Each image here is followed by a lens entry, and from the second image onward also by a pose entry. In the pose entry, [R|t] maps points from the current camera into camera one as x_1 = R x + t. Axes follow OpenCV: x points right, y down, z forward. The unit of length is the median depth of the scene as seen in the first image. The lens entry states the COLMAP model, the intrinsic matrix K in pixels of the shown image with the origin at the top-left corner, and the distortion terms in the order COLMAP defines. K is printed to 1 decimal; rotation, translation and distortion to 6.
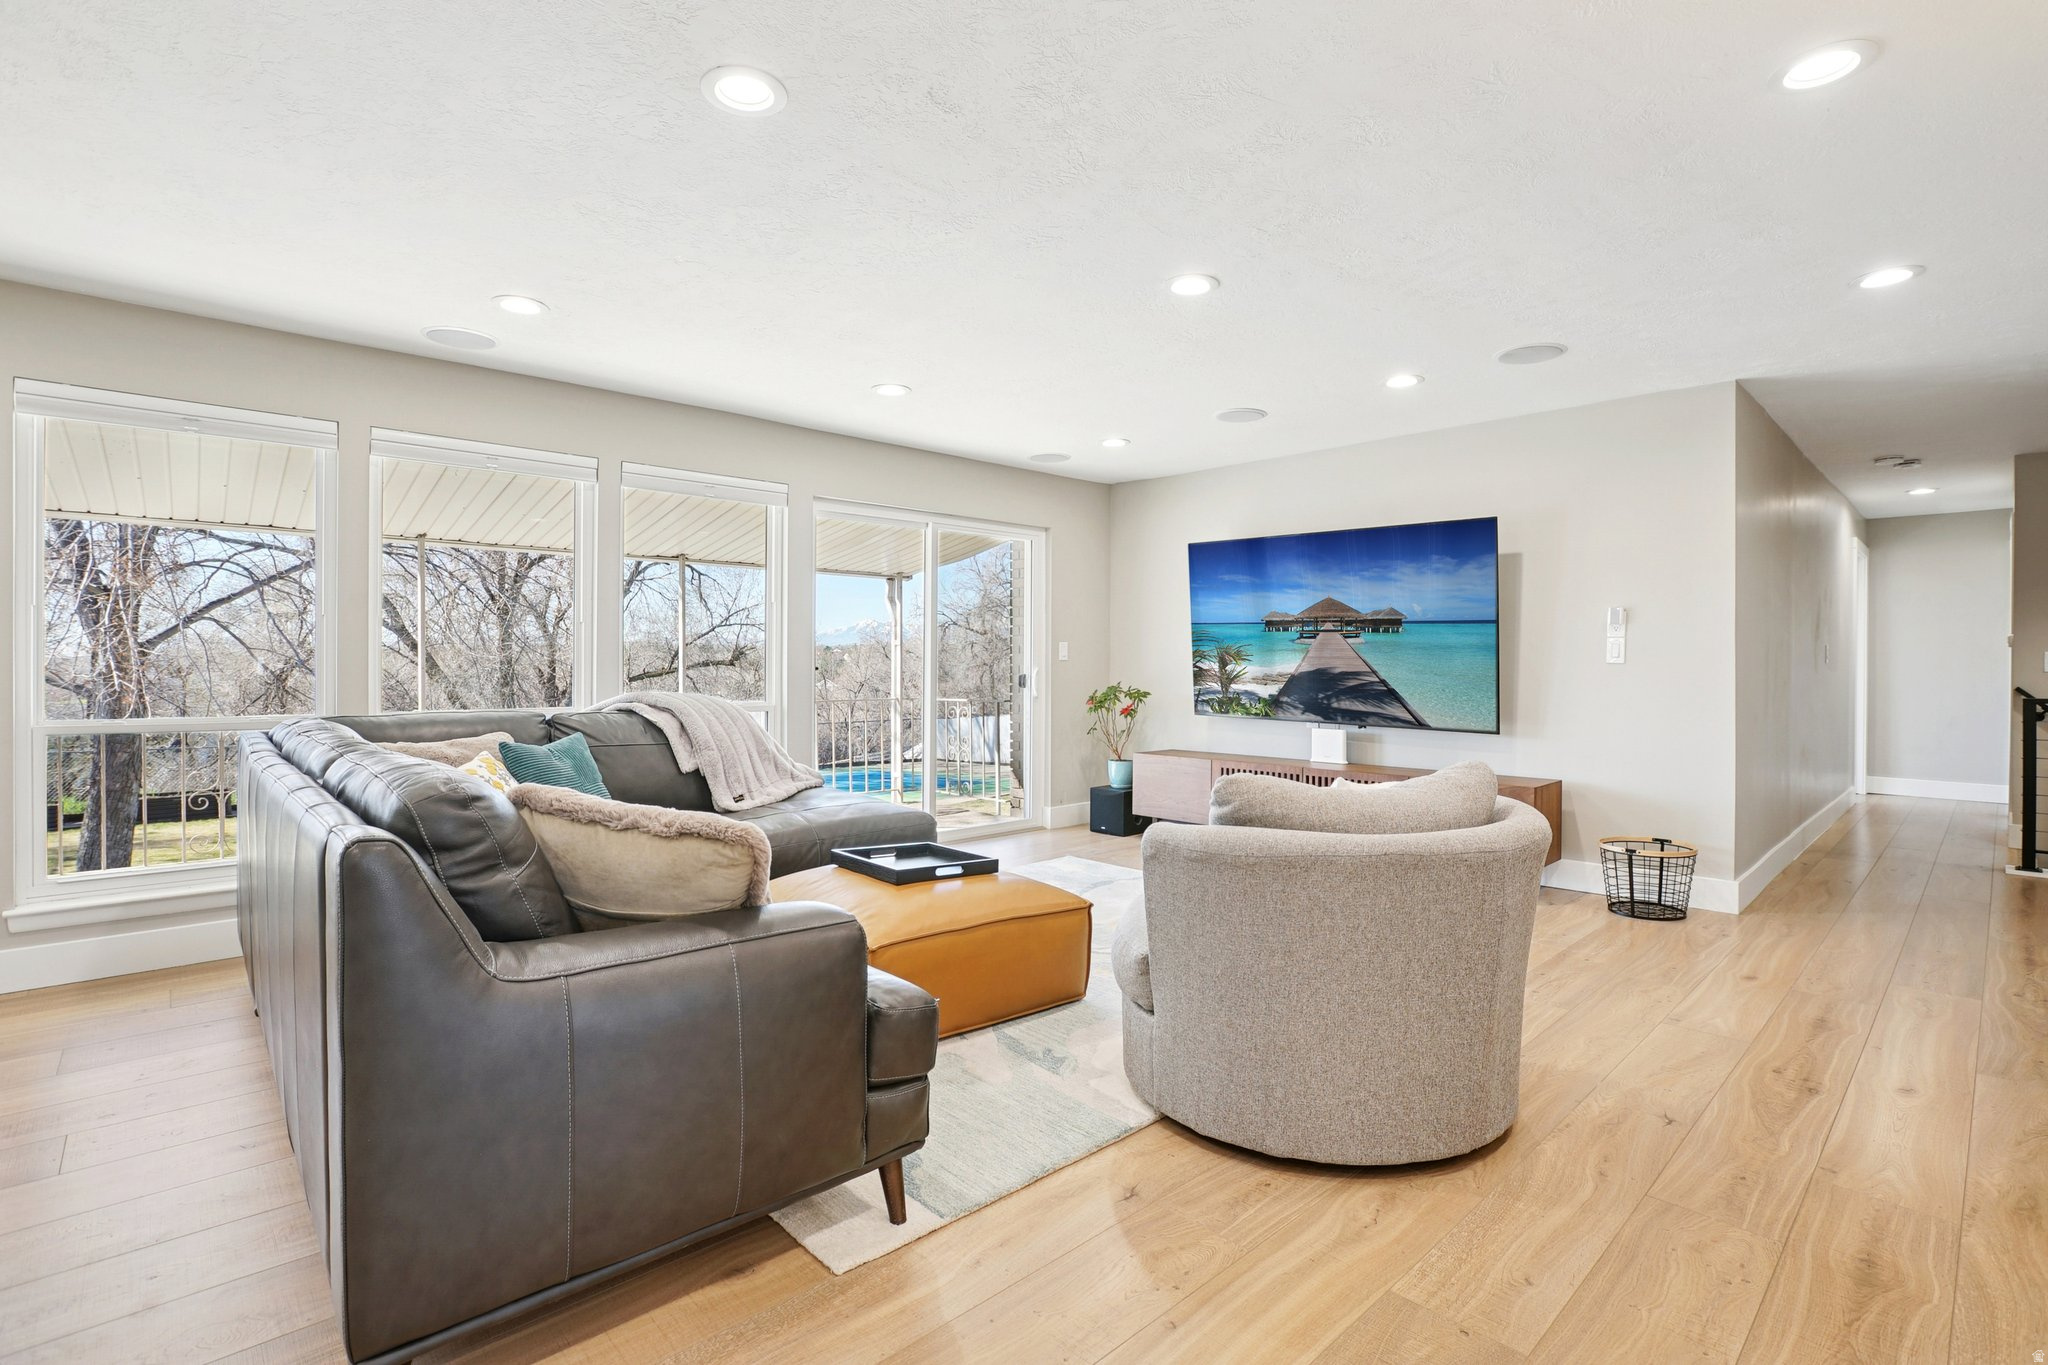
lens RADIAL K [[989.4, 0, 1046.2], [0, 989.4, 684.1], [0, 0, 1]] dist [-0.055430, 0.016553]
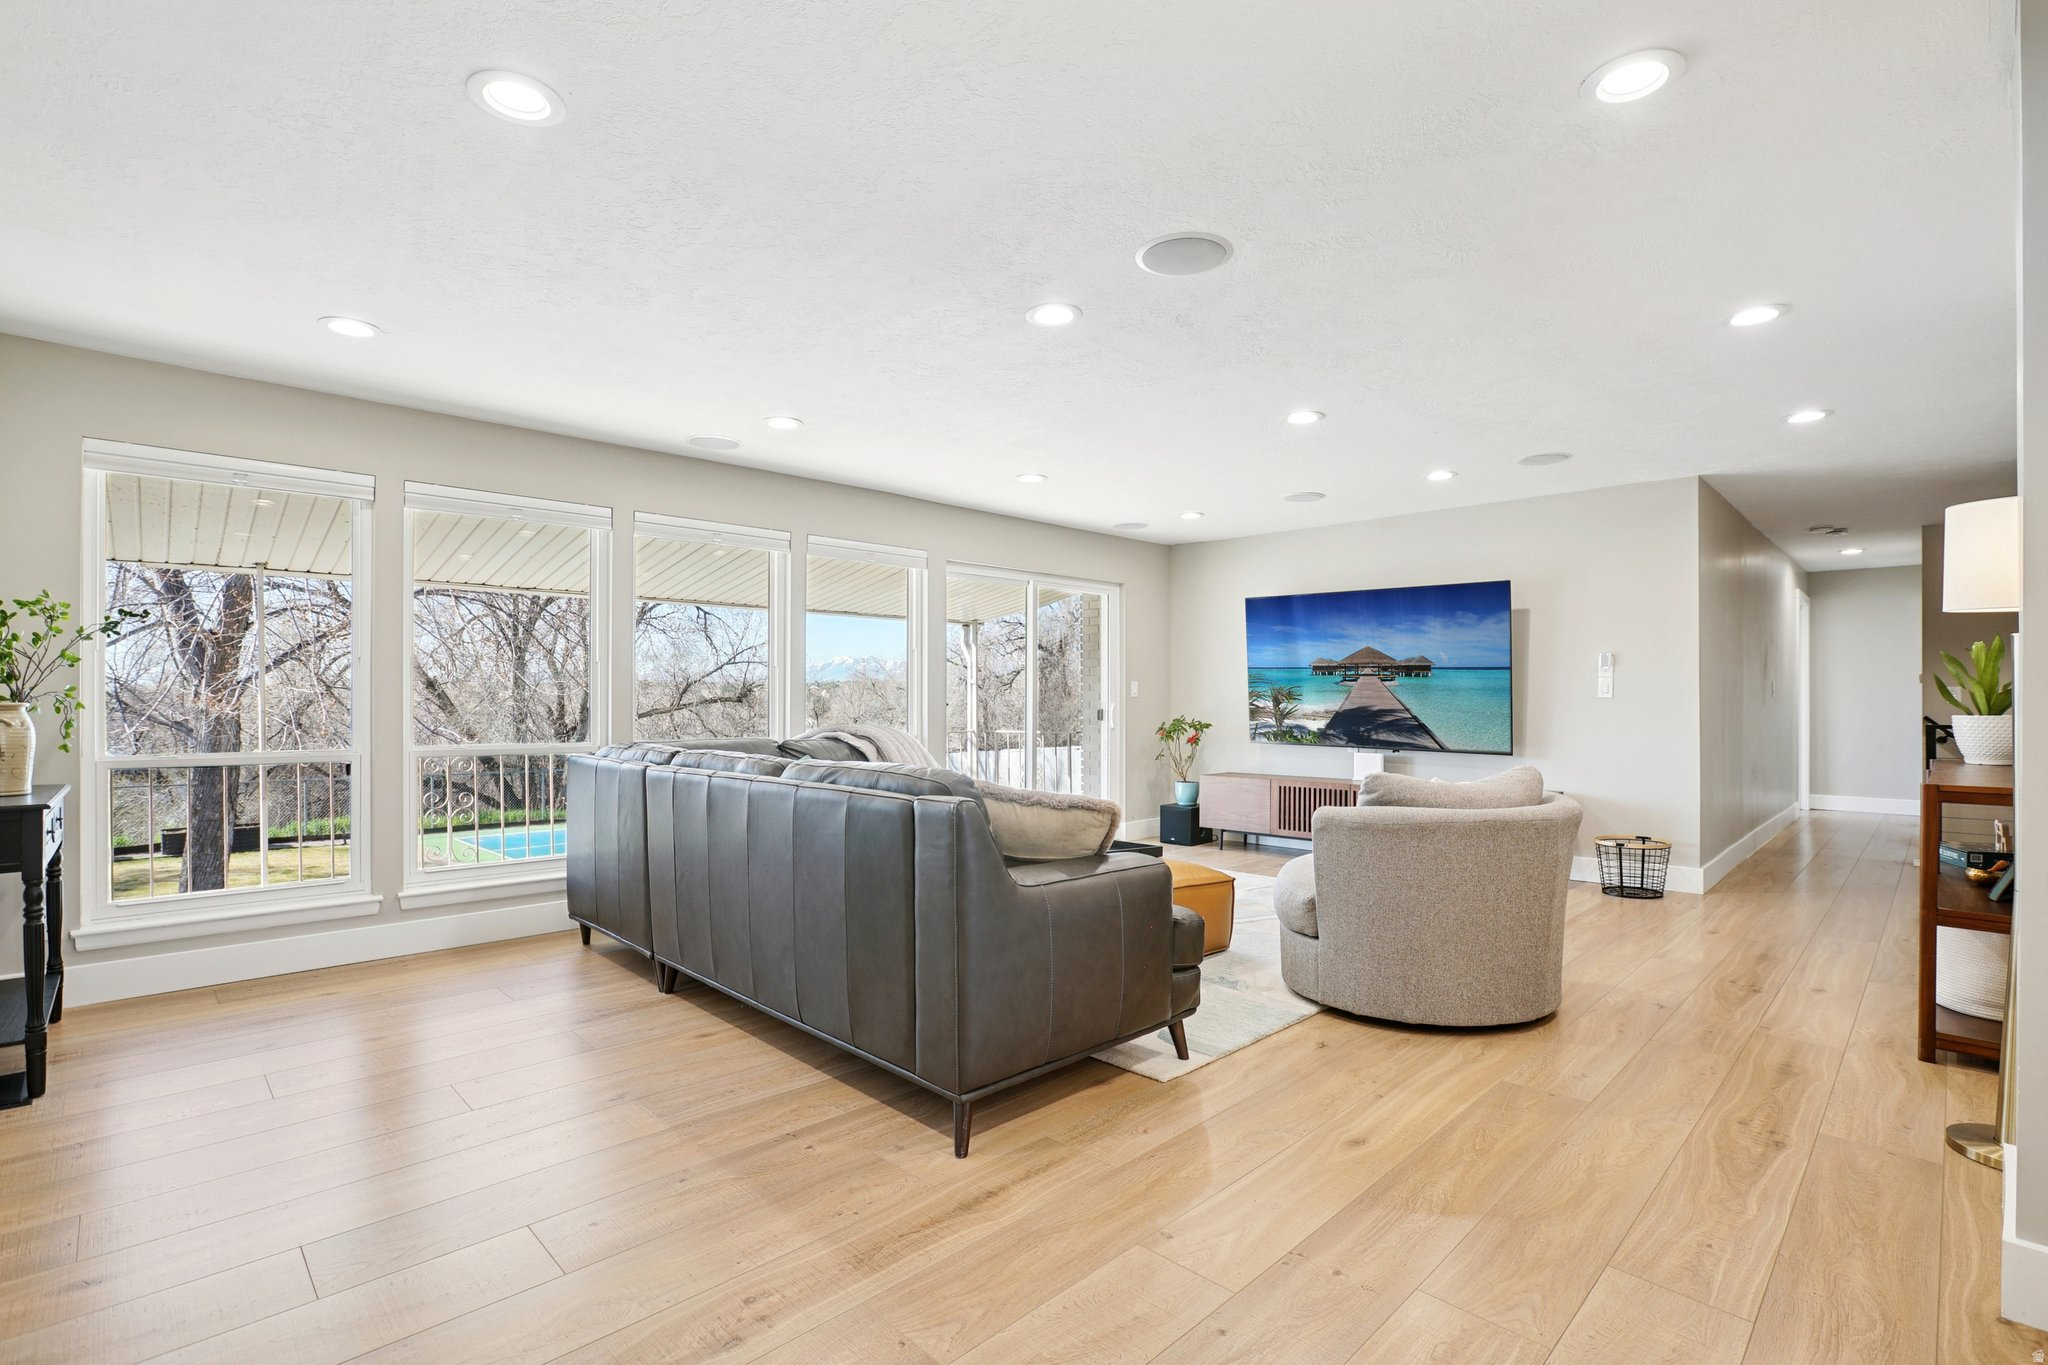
lens RADIAL K [[951.1, 0, 1029.0], [0, 951.1, 690.5], [0, 0, 1]] dist [-0.055282, 0.015543]
pose [[0.999991, -0.002972, -0.002874, -0.132574], [0.002883, 0.999535, -0.030340, -0.000478], [0.002962, 0.030332, 0.999535, -0.183934]]
